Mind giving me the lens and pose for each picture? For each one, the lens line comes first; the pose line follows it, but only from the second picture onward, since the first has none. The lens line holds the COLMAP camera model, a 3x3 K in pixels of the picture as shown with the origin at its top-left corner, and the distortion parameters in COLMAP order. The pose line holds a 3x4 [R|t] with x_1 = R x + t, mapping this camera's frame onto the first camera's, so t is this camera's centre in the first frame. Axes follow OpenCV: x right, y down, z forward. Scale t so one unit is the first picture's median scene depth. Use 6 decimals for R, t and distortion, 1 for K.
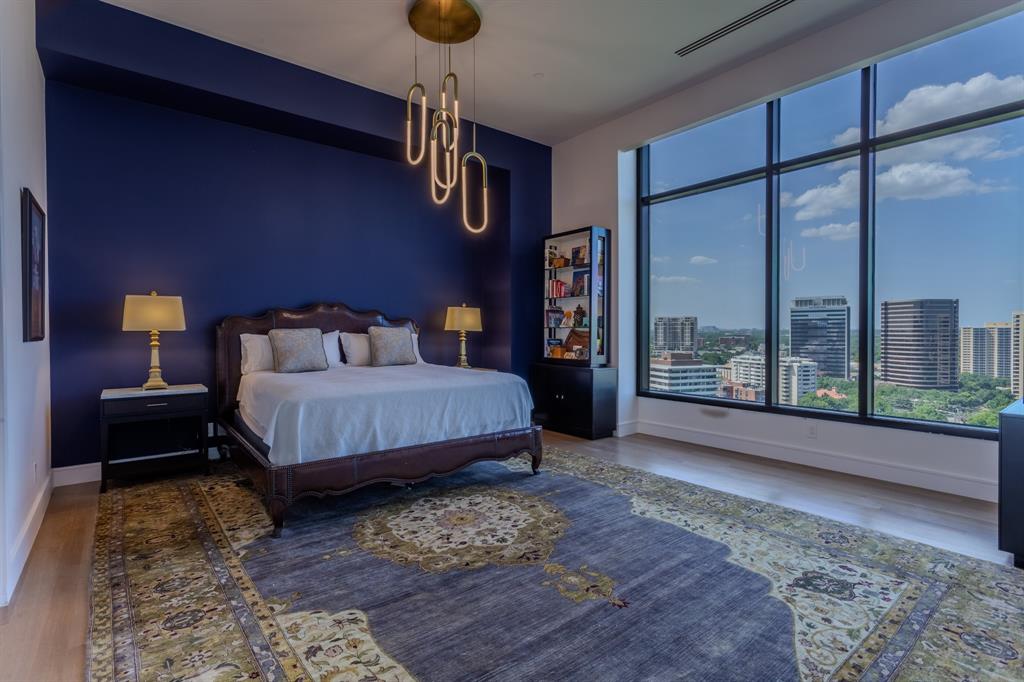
lens RADIAL K [[519.4, 0, 564.9], [0, 519.4, 333.5], [0, 0, 1]] dist [0.002519, 0.000334]
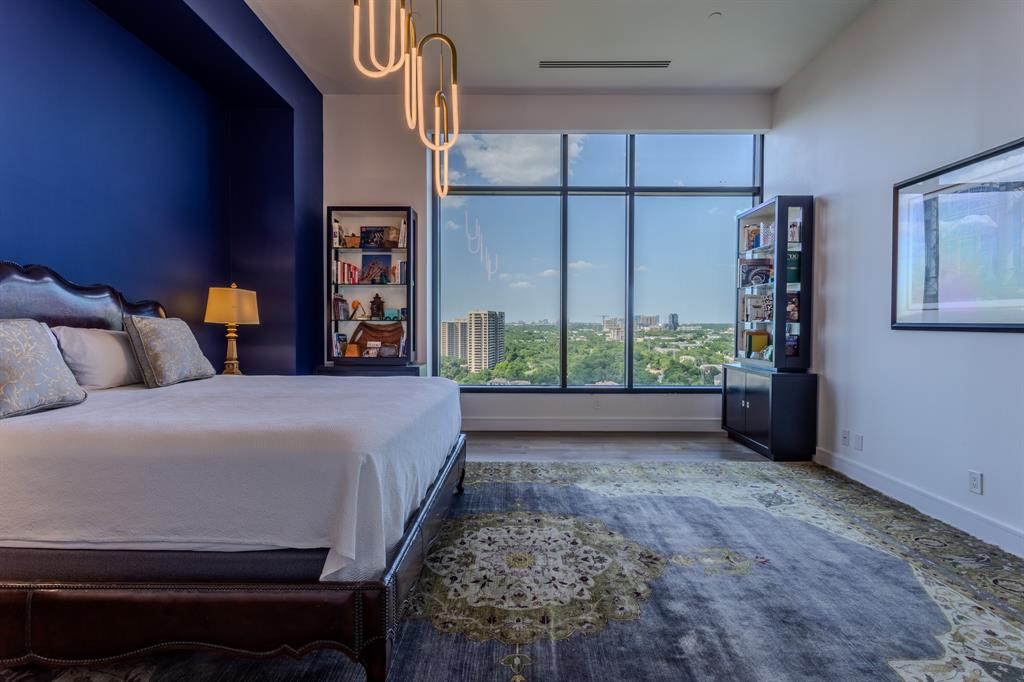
lens RADIAL K [[488.3, 0, 513.2], [0, 488.3, 334.8], [0, 0, 1]] dist [0.003481, 0.000470]
pose [[0.633631, -0.012744, 0.773530, -0.726334], [-0.000777, 0.999853, 0.017109, -0.002985], [-0.773635, -0.011442, 0.633529, 0.494062]]
